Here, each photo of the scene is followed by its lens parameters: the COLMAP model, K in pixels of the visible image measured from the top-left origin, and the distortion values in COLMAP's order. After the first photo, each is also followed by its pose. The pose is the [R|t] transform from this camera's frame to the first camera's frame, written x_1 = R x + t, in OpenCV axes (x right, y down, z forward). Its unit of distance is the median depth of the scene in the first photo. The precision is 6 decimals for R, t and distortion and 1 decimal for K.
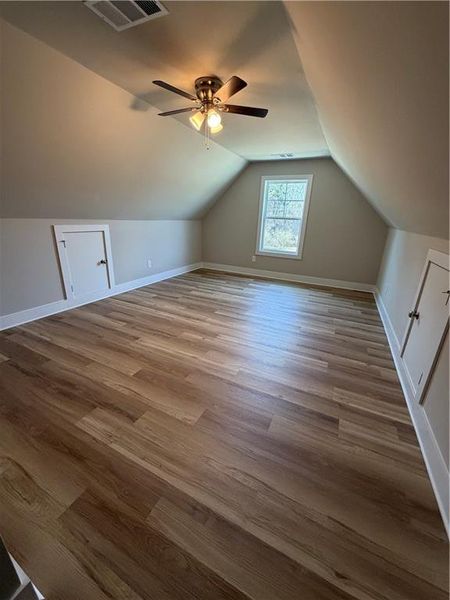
lens RADIAL K [[240.6, 0, 225.0], [0, 240.6, 300.0], [0, 0, 1]] dist [0.000739, 0.000305]
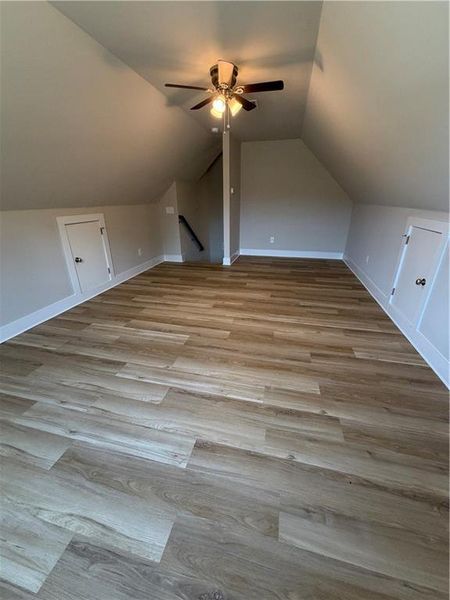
lens RADIAL K [[240.6, 0, 225.0], [0, 240.6, 300.0], [0, 0, 1]] dist [0.000739, 0.000305]
pose [[-0.976777, 0.053383, -0.207503, 0.132327], [-0.098939, 0.746647, 0.657822, -0.554339], [0.190048, 0.663075, -0.724026, 1.596925]]
